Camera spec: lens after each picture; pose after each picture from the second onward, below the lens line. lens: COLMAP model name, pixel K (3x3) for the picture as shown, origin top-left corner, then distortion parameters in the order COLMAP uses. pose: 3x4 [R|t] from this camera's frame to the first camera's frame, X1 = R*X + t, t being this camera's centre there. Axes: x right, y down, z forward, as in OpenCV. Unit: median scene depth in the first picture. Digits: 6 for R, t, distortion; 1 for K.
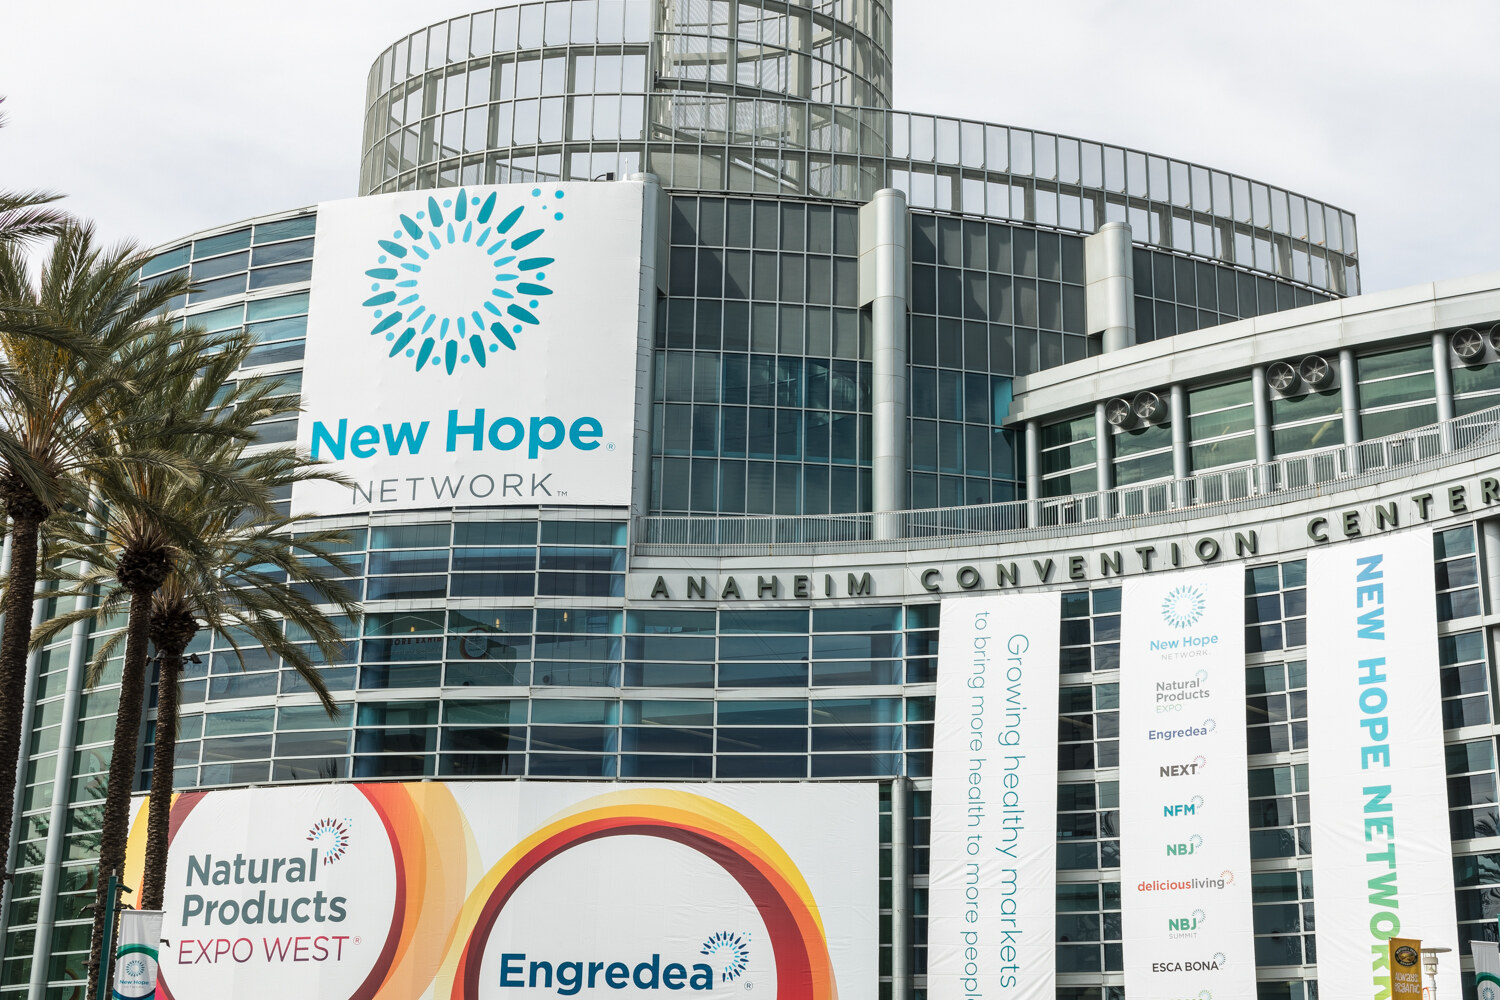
lens RADIAL K [[2084.5, 0, 750.0], [0, 2084.5, 500.0], [0, 0, 1]] dist [0.030319, -0.026474]
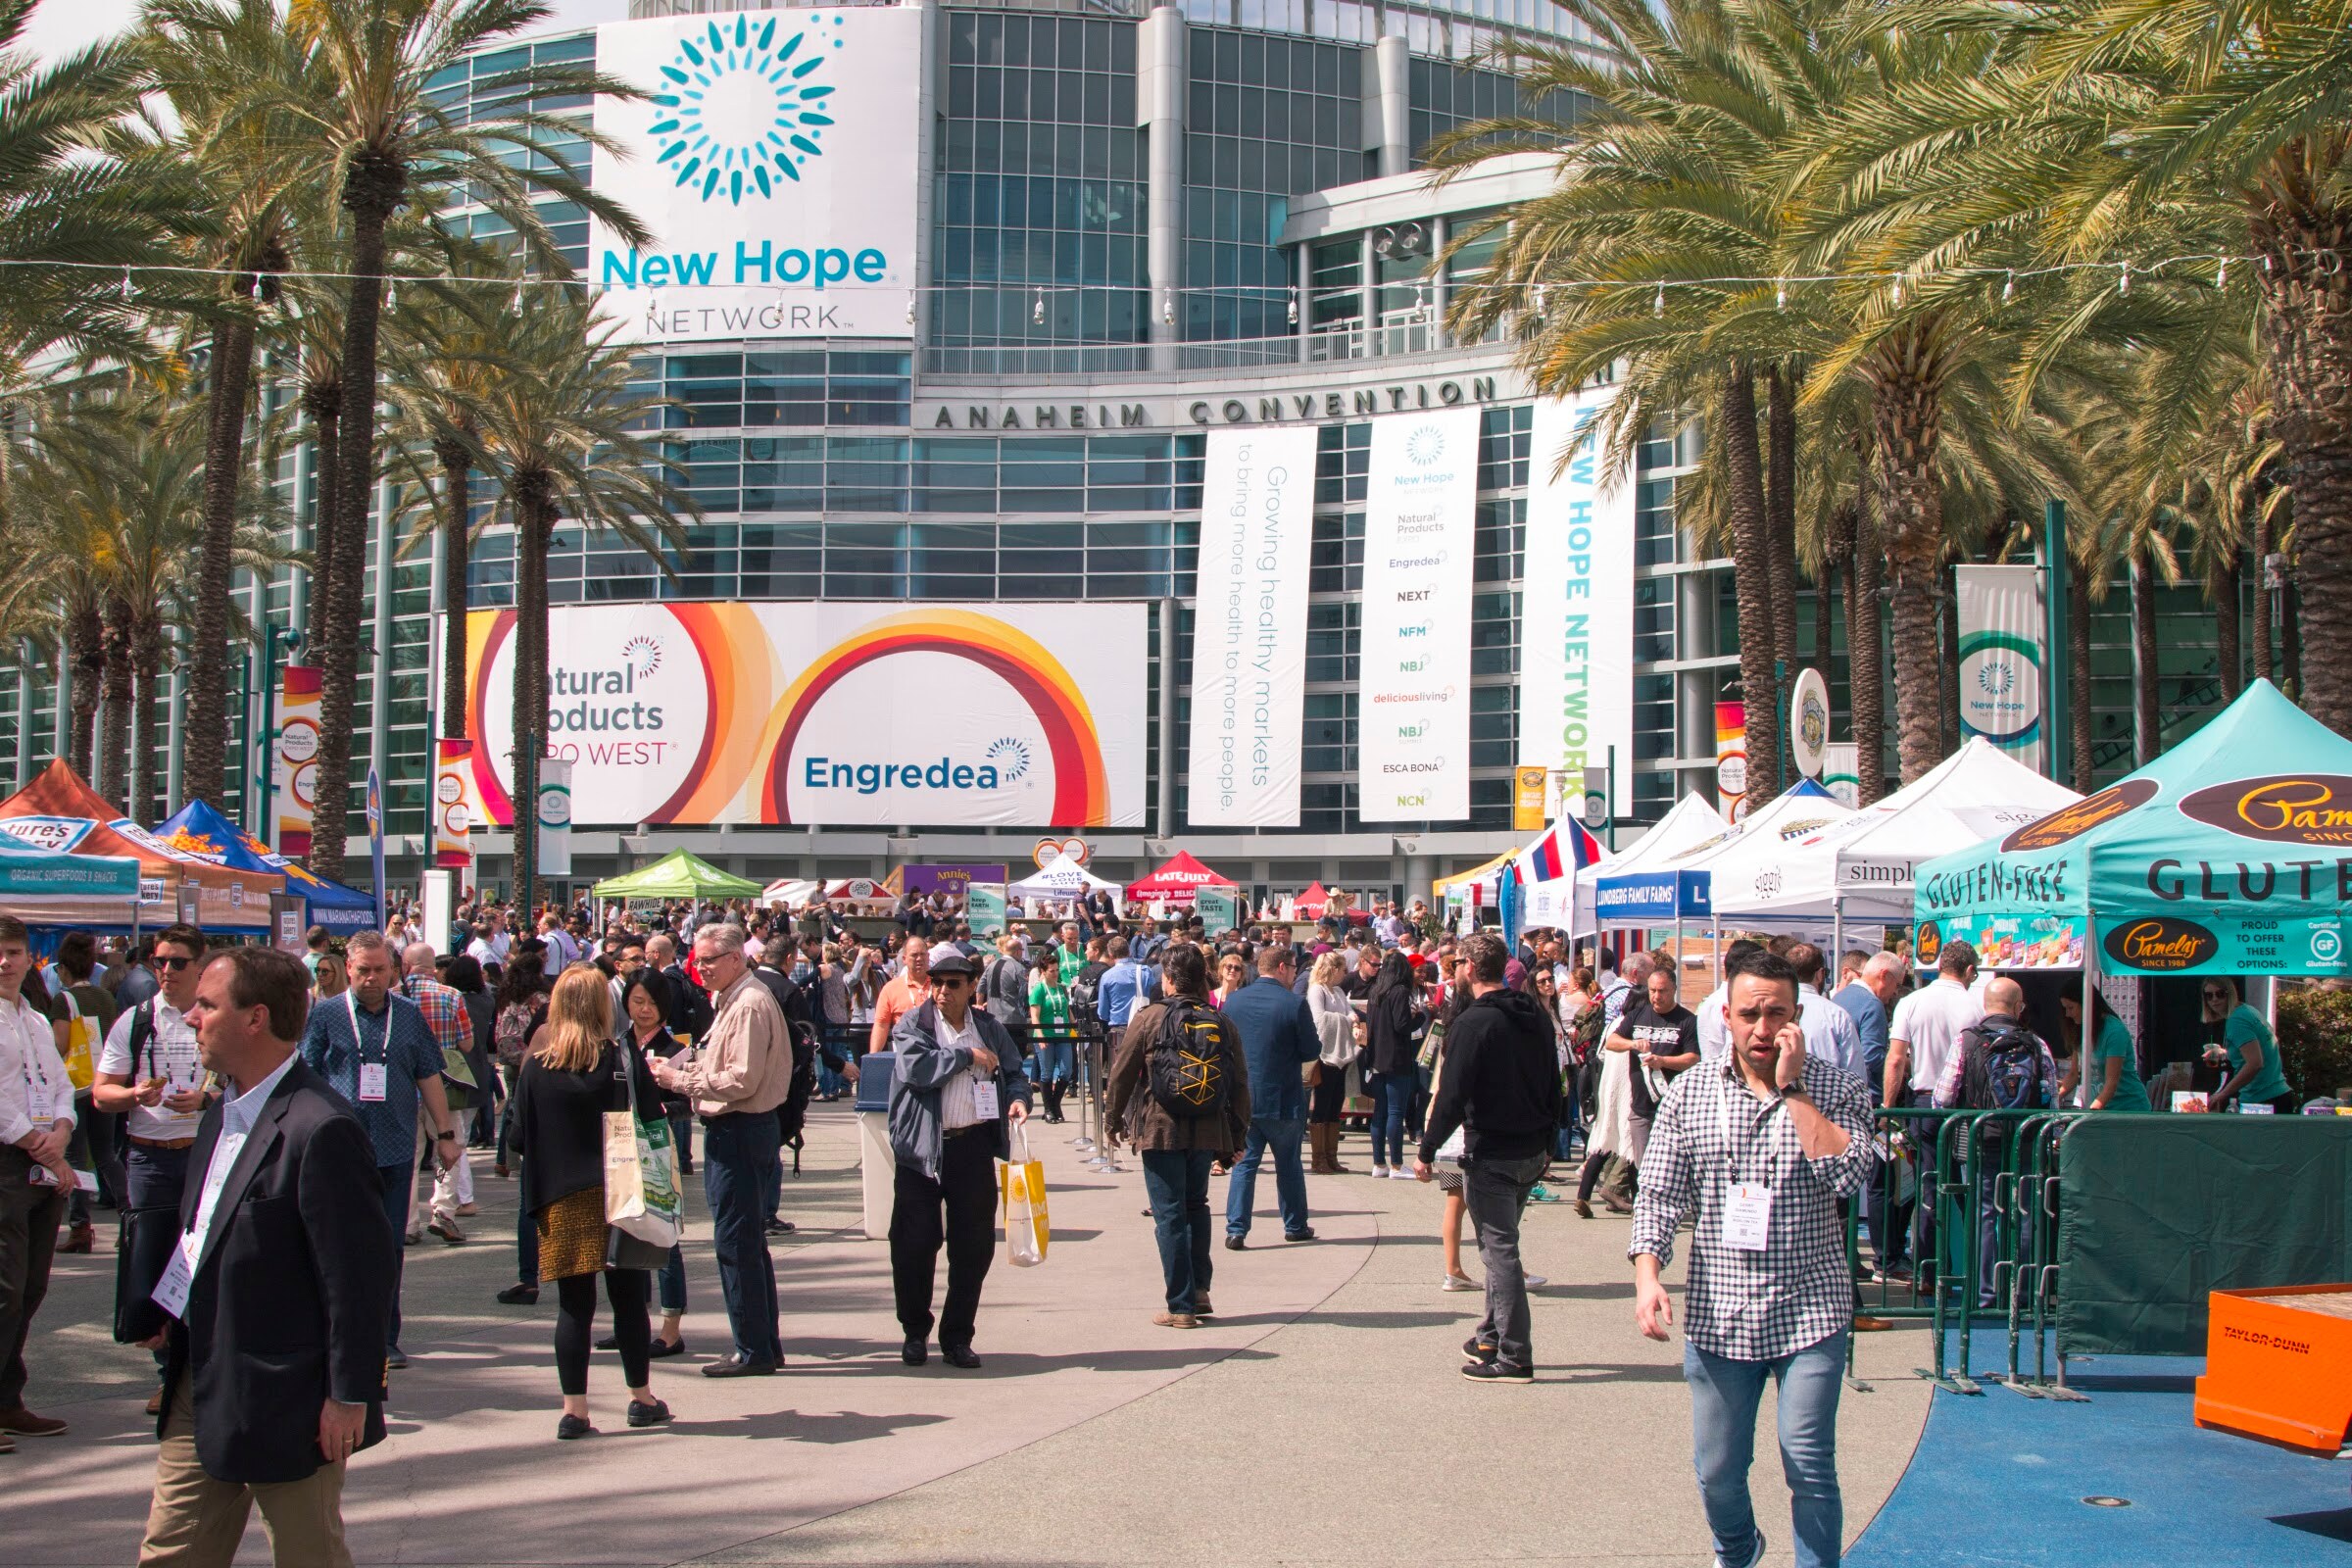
lens RADIAL K [[3132.6, 0, 1176.0], [0, 3132.6, 784.0], [0, 0, 1]] dist [-0.146769, -0.011185]
pose [[0.999290, -0.006673, 0.037093, 0.014503], [-0.002768, 0.968546, 0.248819, -0.173052], [-0.037587, -0.248745, 0.967839, -0.583965]]
